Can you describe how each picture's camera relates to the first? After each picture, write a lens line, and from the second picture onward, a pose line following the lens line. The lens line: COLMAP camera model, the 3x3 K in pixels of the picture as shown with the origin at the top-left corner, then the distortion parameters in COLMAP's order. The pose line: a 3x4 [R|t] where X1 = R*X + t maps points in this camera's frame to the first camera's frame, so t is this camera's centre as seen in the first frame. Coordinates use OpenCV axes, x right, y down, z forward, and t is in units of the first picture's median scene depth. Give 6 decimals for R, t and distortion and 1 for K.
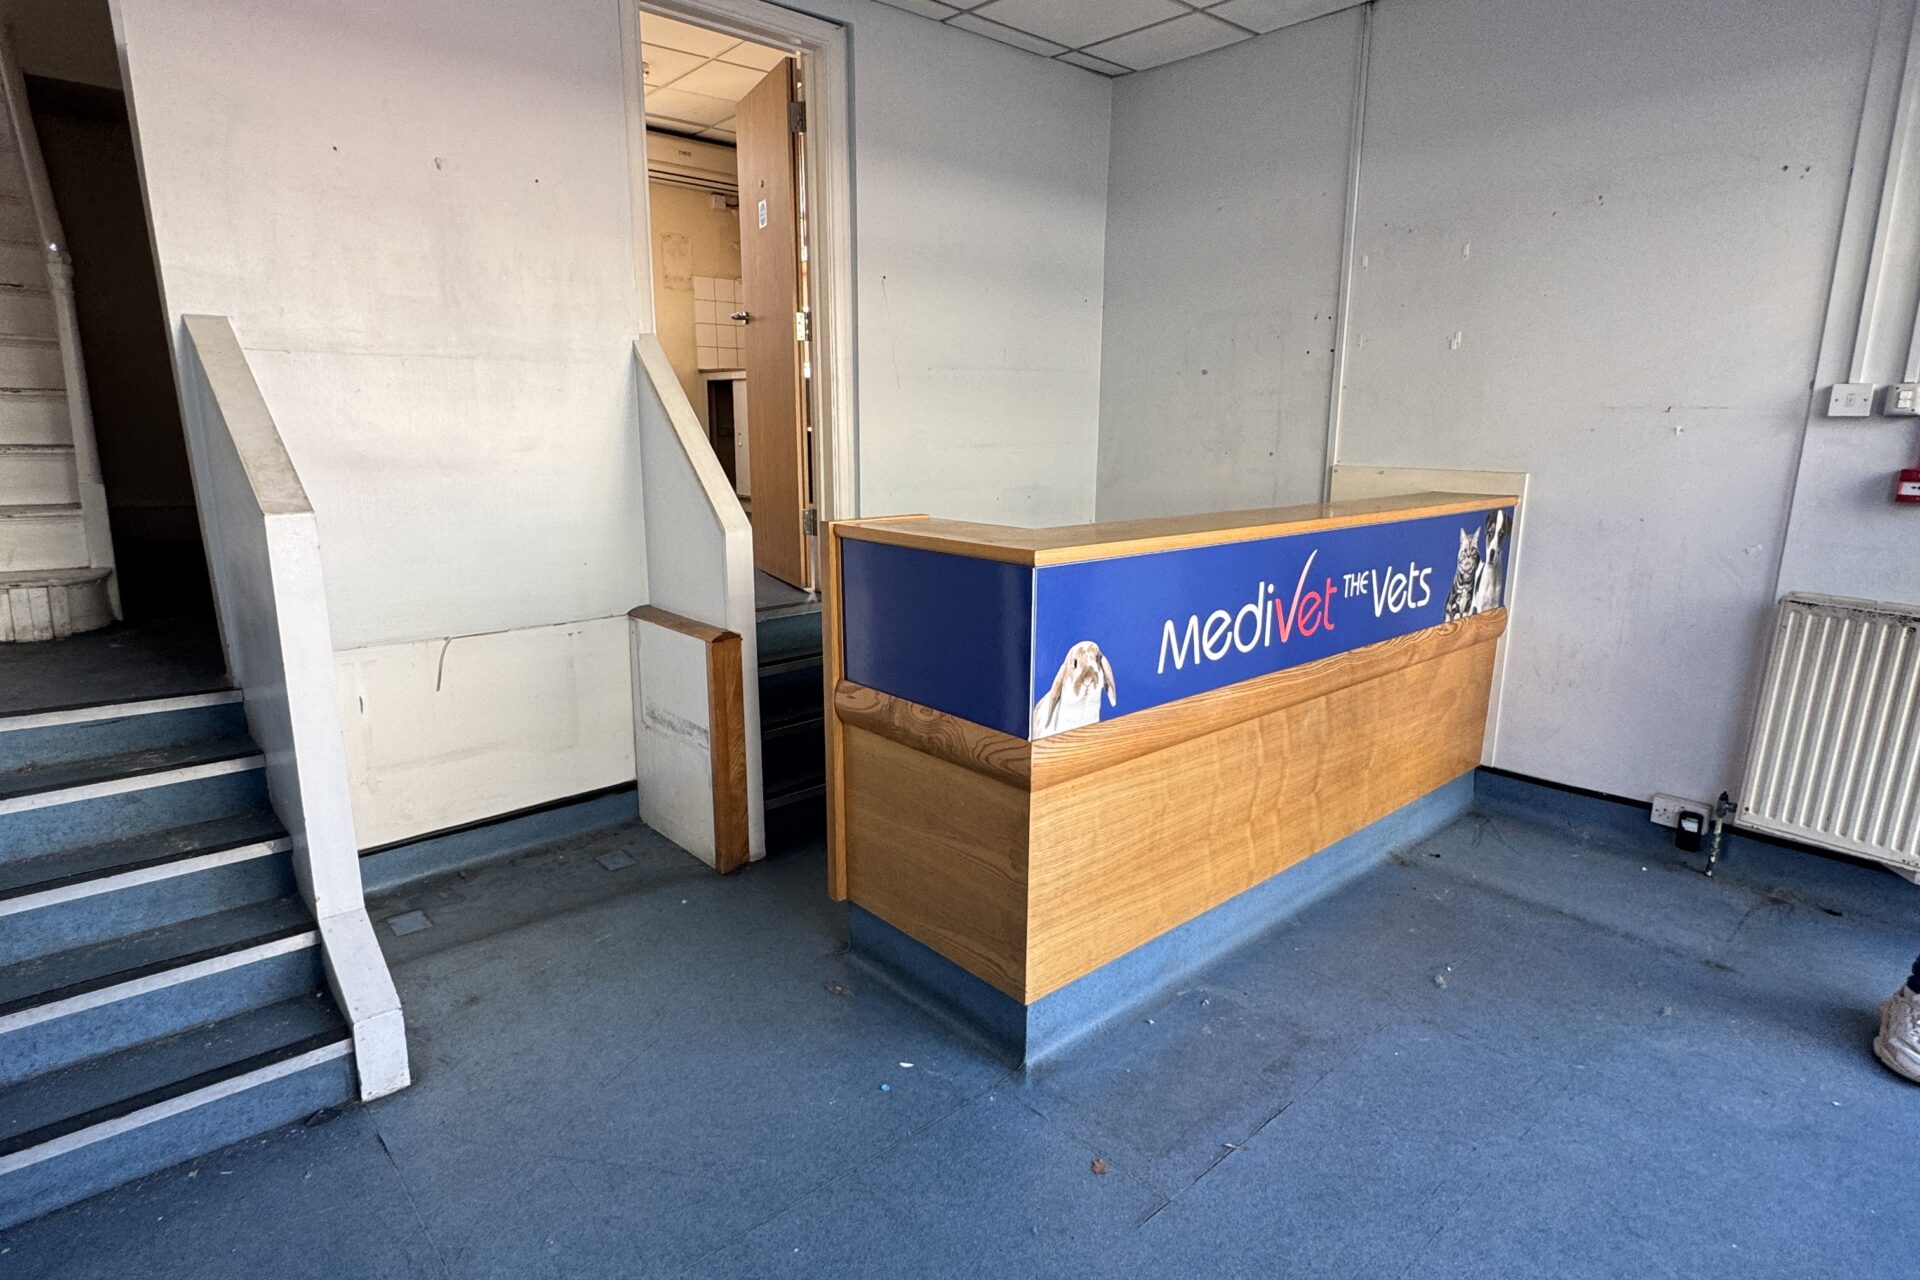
lens RADIAL K [[1013.1, 0, 957.7], [0, 1013.1, 646.2], [0, 0, 1]] dist [-0.000557, -0.000035]
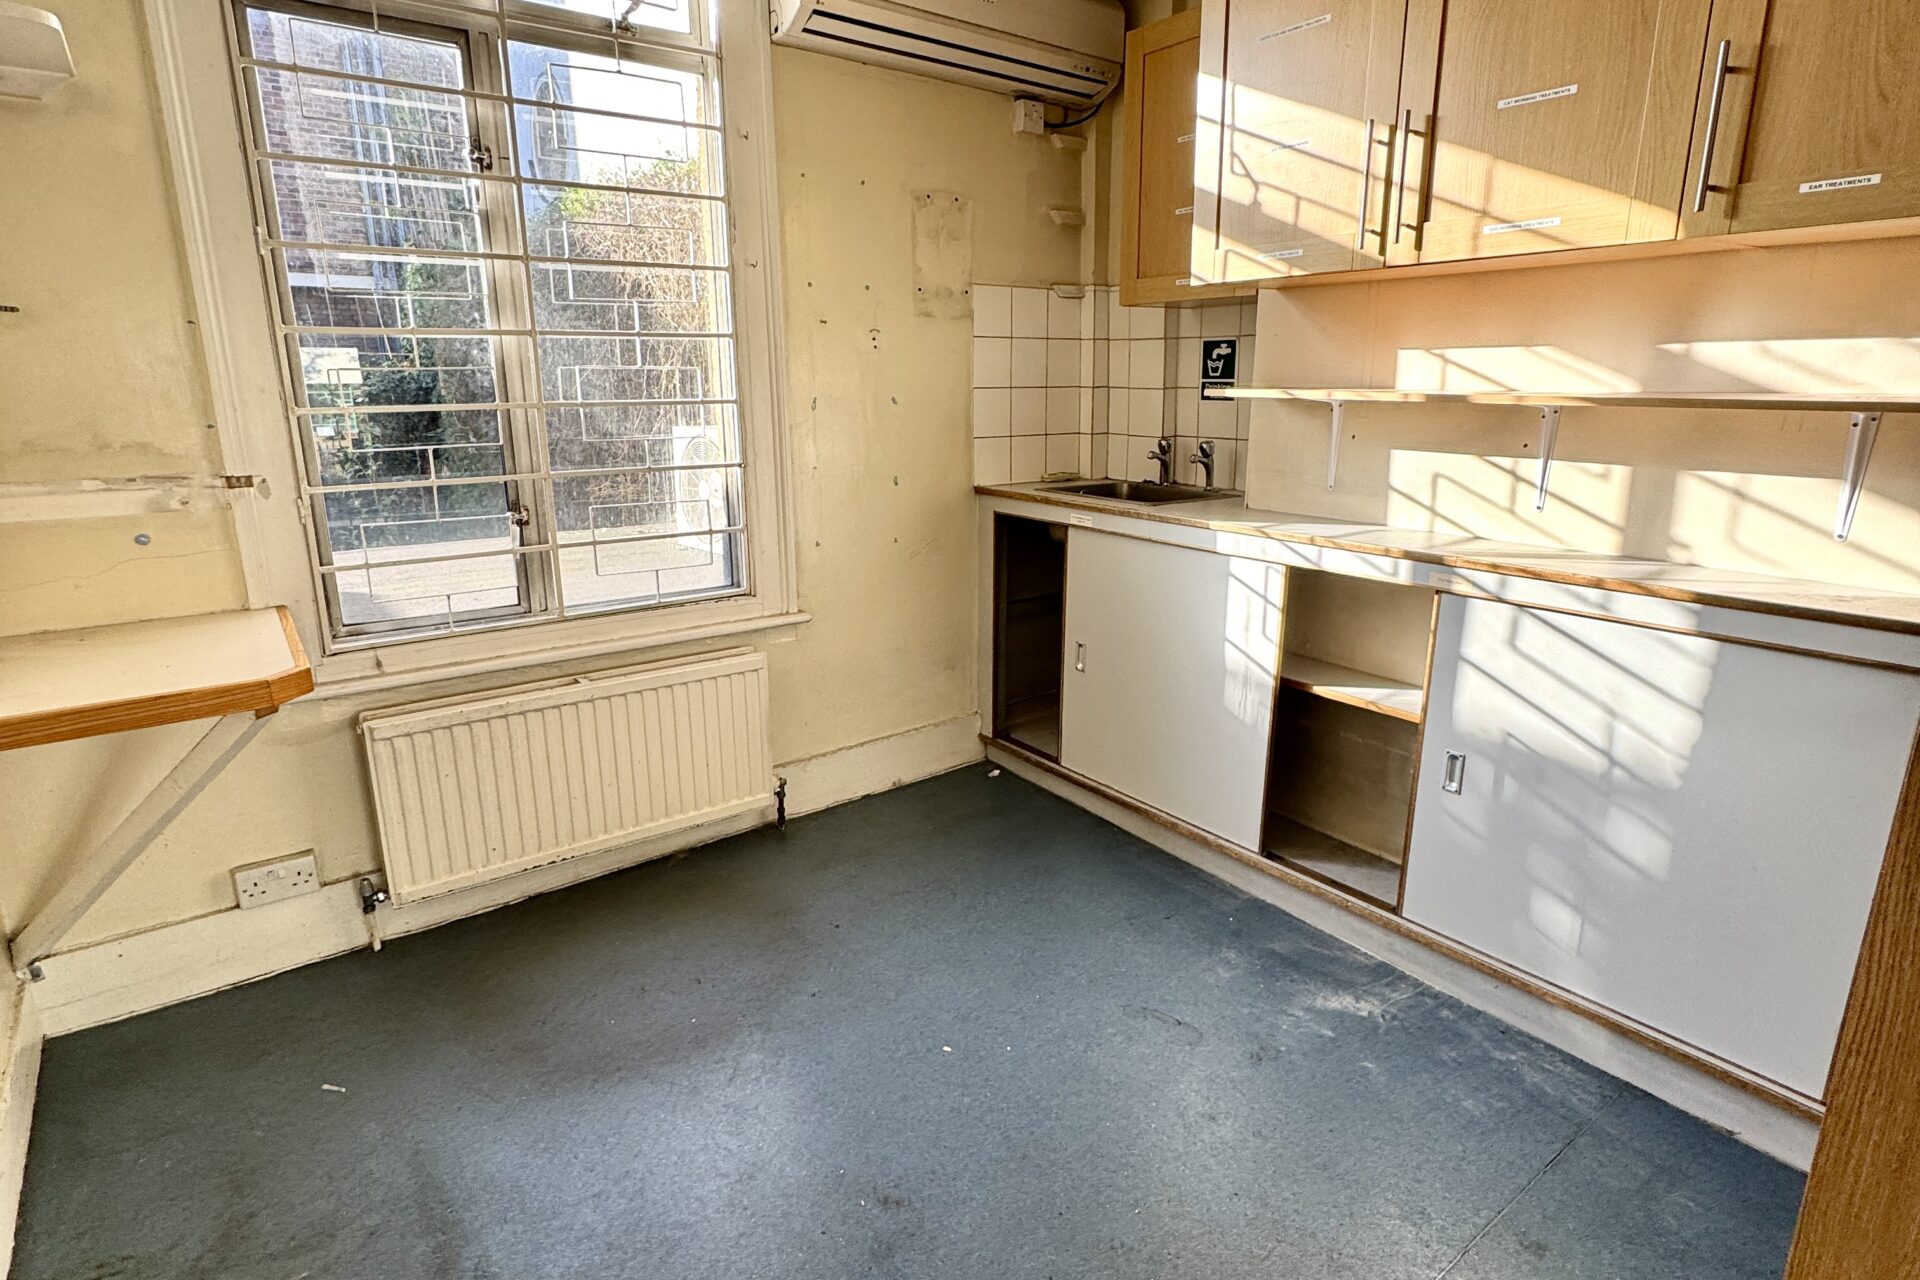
lens RADIAL K [[1013.1, 0, 963.6], [0, 1013.1, 636.8], [0, 0, 1]] dist [-0.000557, -0.000035]
pose [[0.995933, 0.013733, -0.089045, -0.221417], [-0.011805, 0.999685, 0.022146, -0.217784], [0.089321, -0.021005, 0.995781, 0.544751]]
